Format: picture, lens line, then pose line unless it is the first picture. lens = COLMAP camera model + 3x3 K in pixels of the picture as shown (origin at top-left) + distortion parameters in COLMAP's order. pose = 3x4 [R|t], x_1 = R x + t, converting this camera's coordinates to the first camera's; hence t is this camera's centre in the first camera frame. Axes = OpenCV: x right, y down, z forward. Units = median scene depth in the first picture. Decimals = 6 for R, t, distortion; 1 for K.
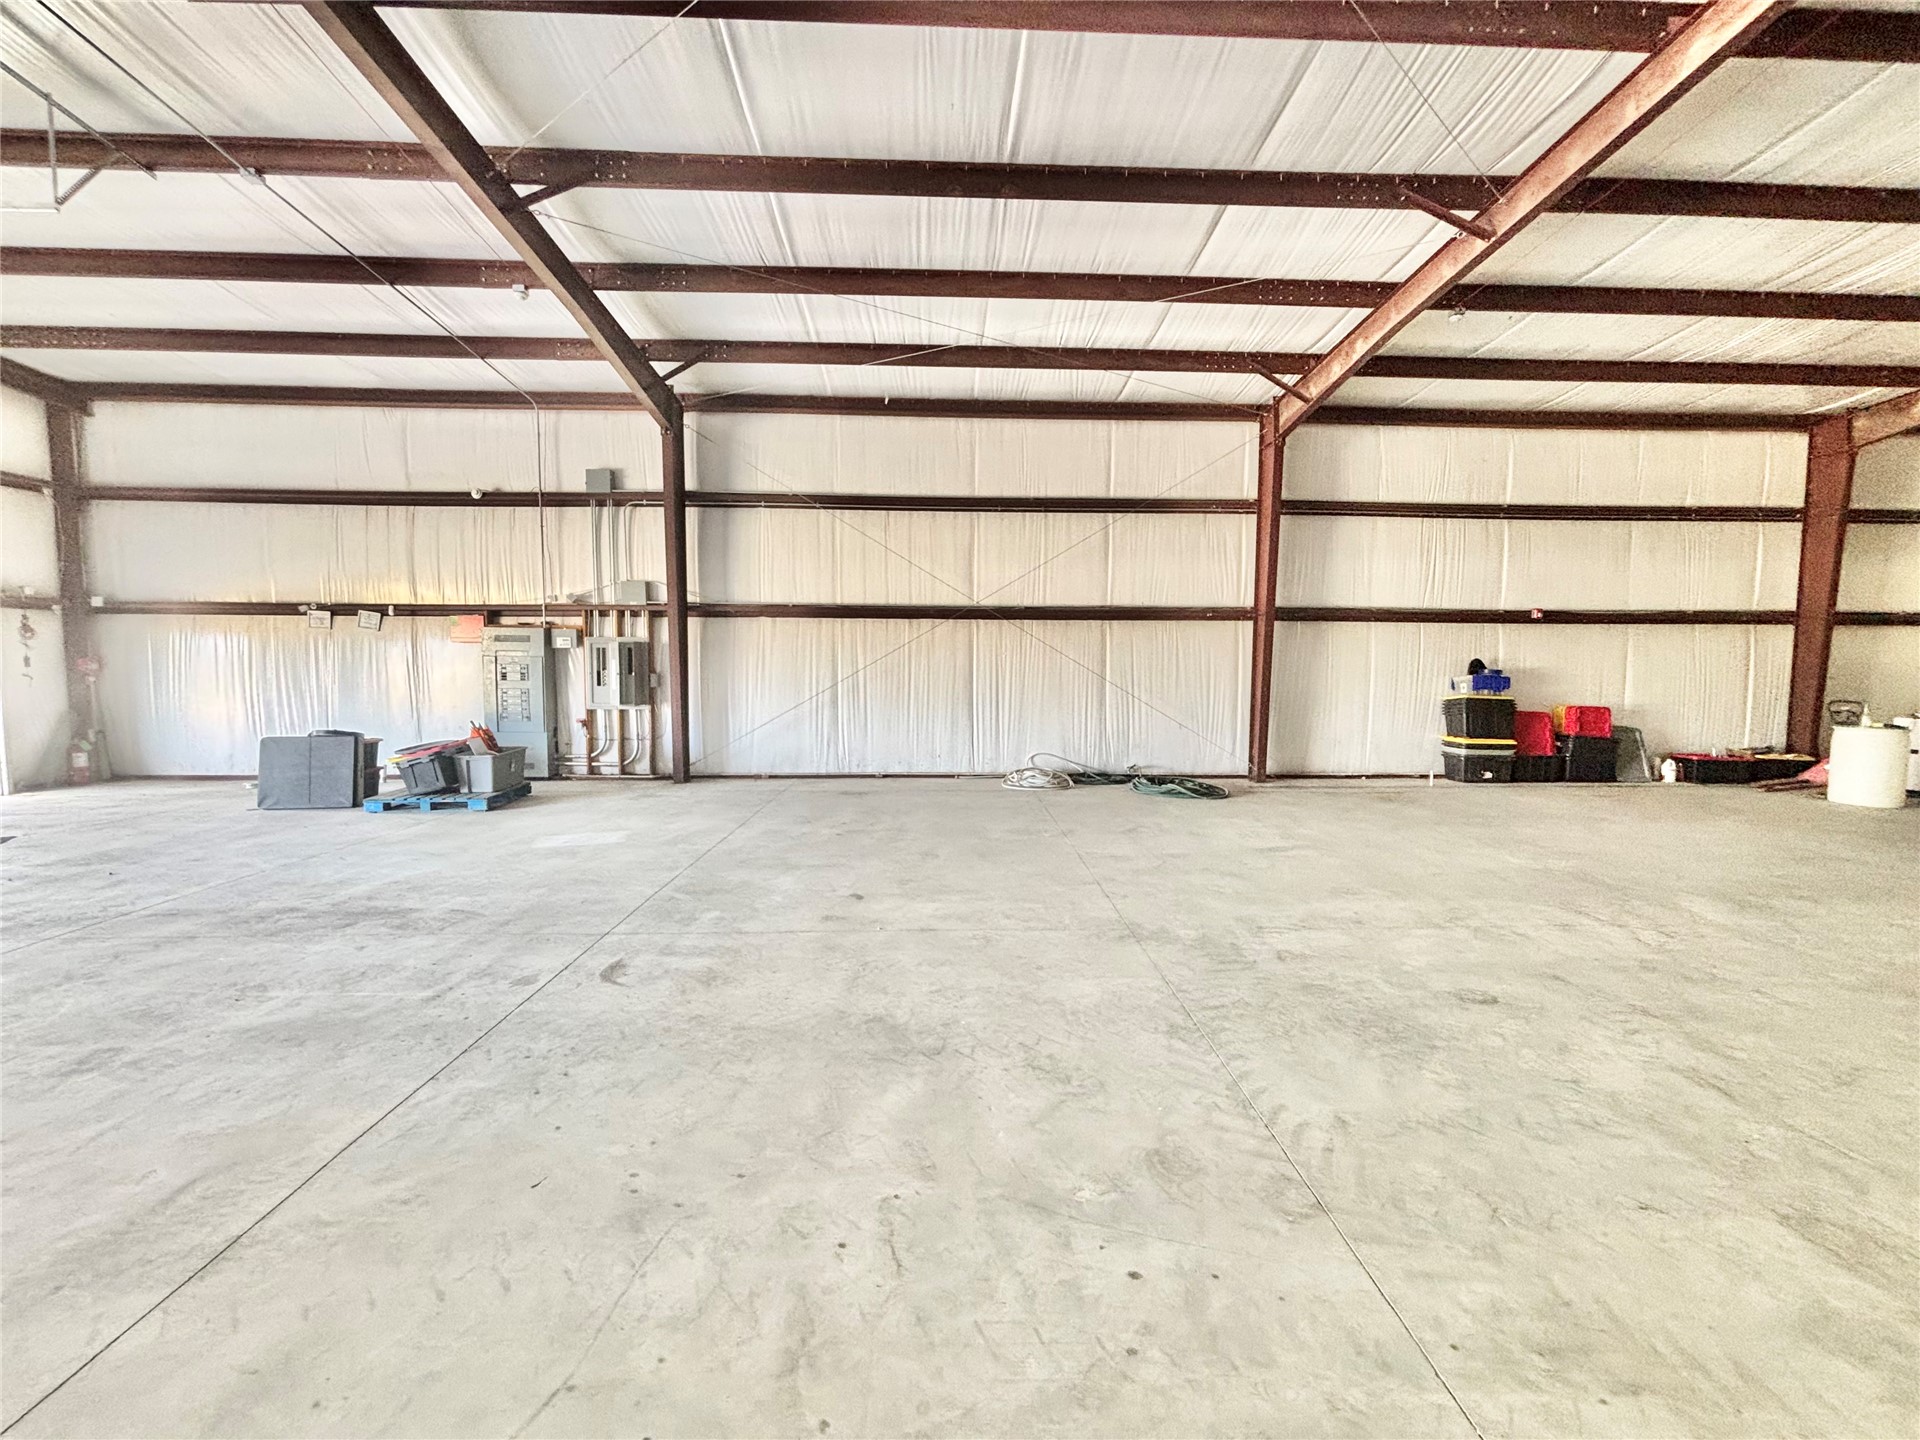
lens RADIAL K [[779.0, 0, 961.1], [0, 779.0, 709.9], [0, 0, 1]] dist [0.001166, 0.000972]
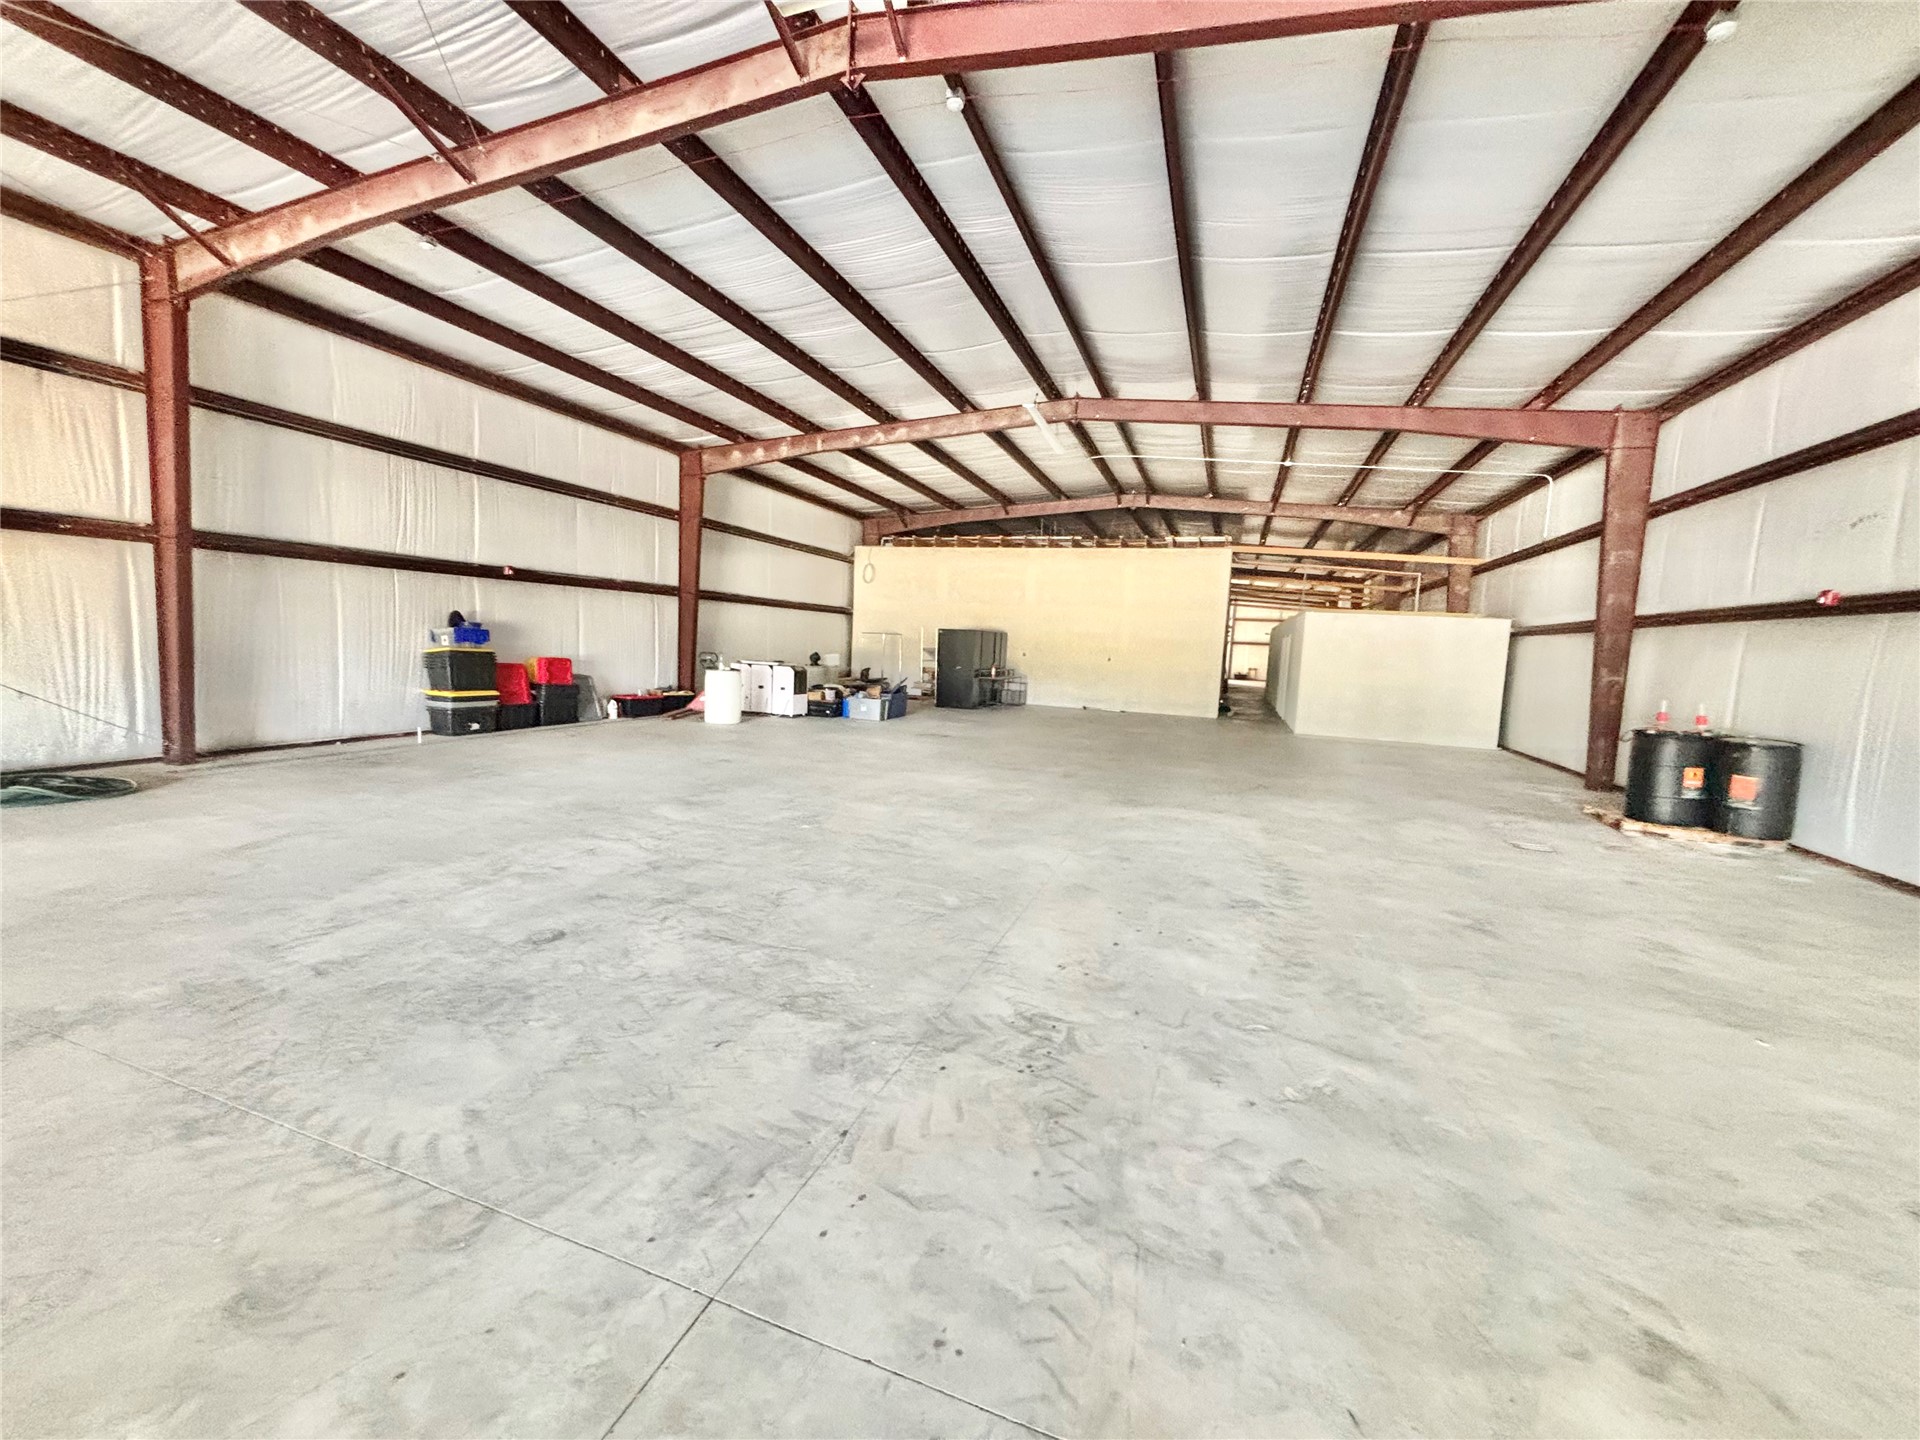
lens RADIAL K [[779.0, 0, 961.1], [0, 779.0, 709.9], [0, 0, 1]] dist [0.001166, 0.000972]
pose [[0.369235, -0.072325, 0.926517, -0.041101], [0.015053, 0.997302, 0.071851, -0.001883], [-0.929214, -0.012583, 0.369328, 0.044526]]
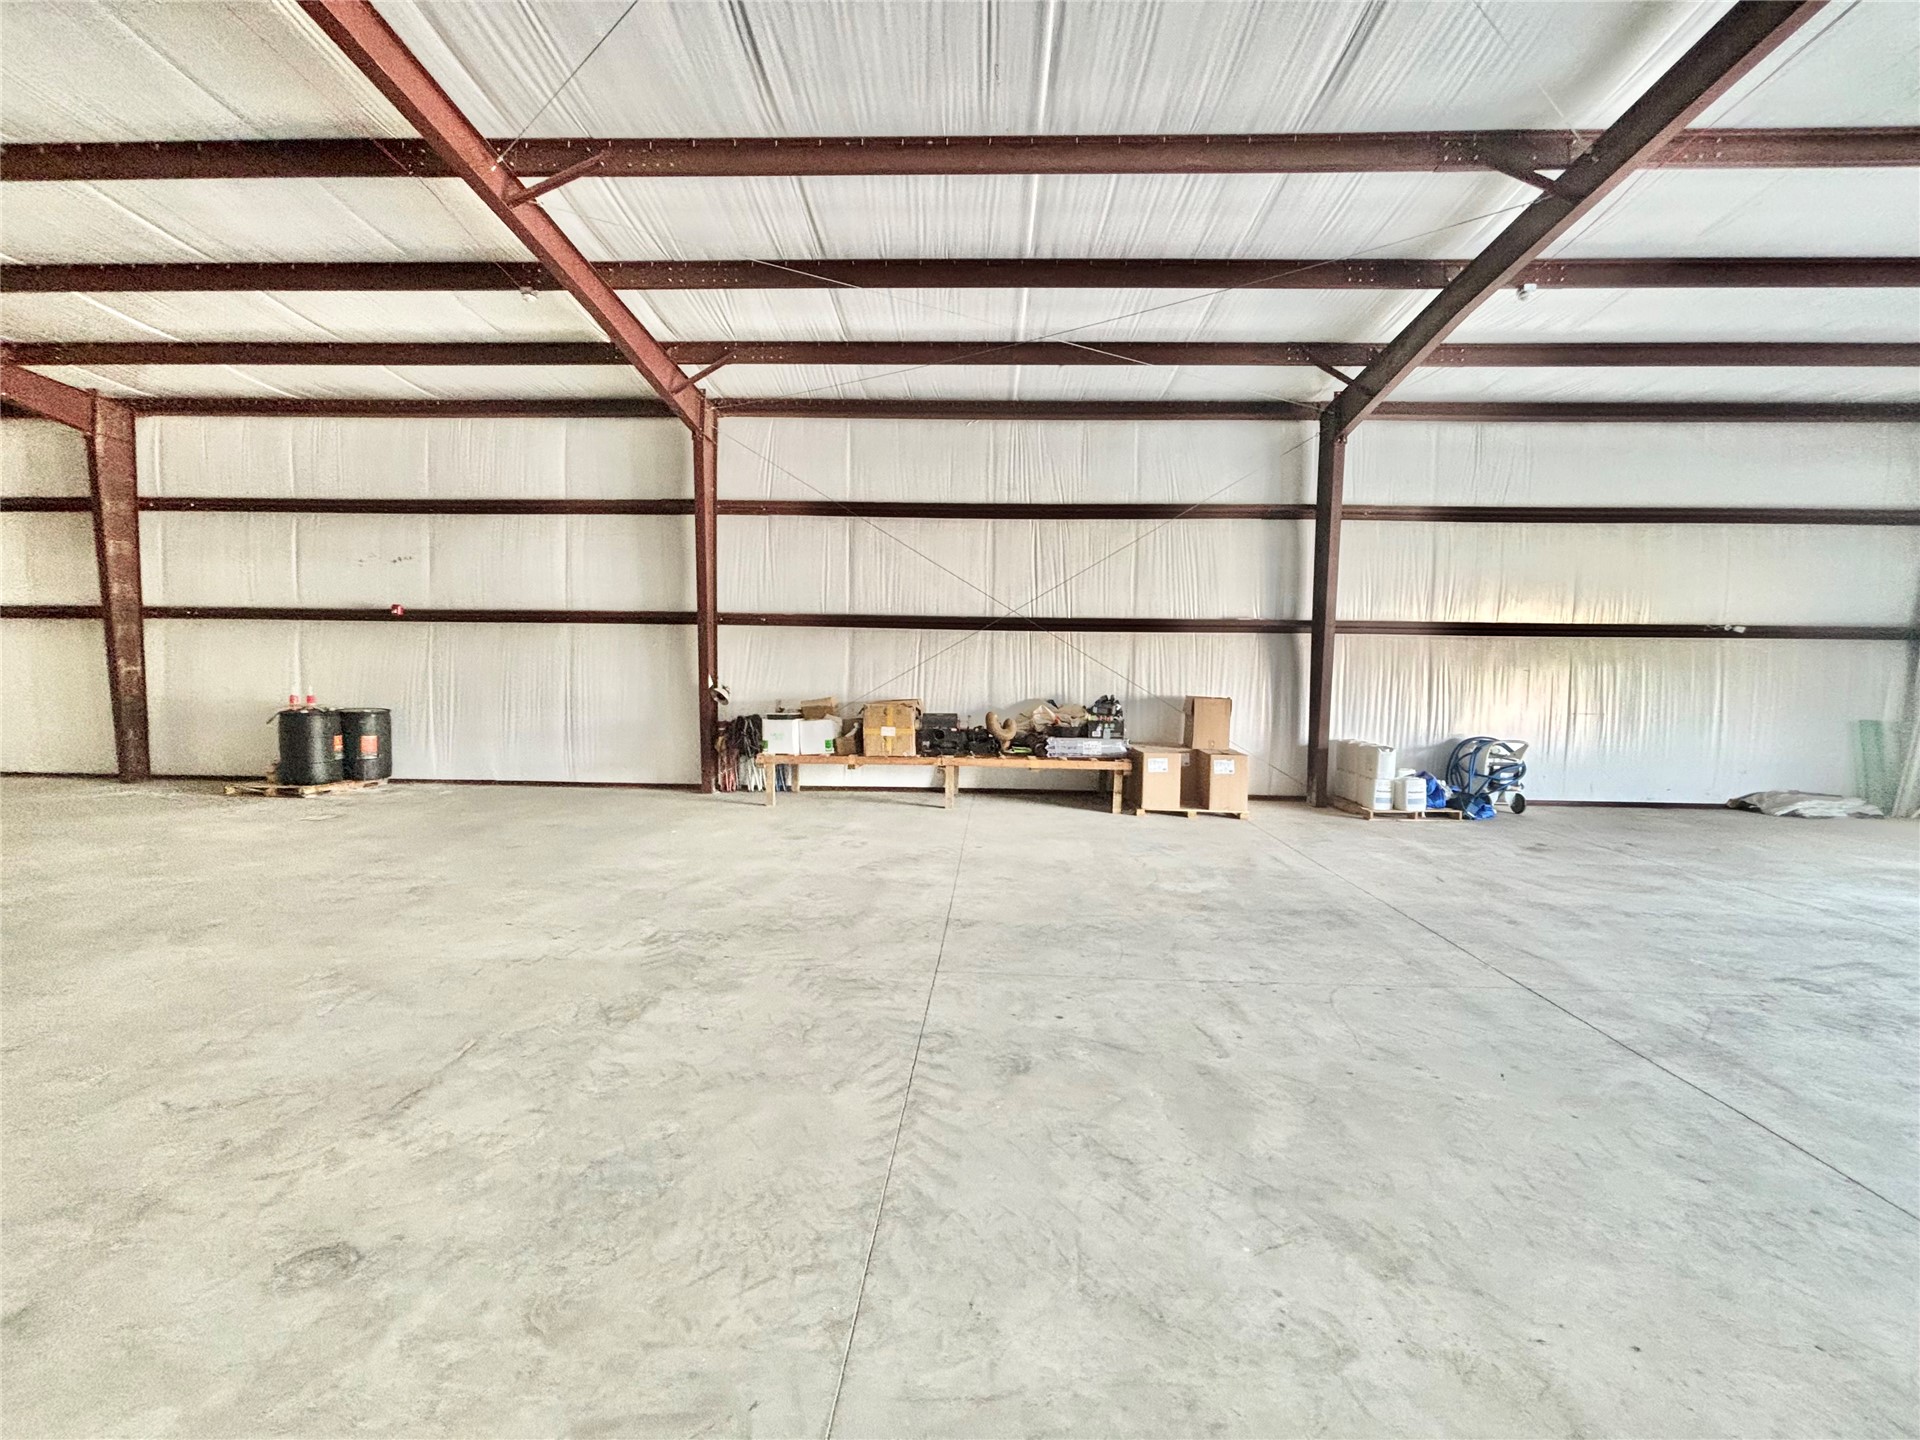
lens RADIAL K [[779.0, 0, 961.1], [0, 779.0, 709.9], [0, 0, 1]] dist [0.001166, 0.000972]
pose [[-0.996859, -0.023031, 0.075777, 0.084798], [-0.014503, 0.993689, 0.111229, -0.041096], [-0.077861, 0.109781, -0.990902, 0.697403]]
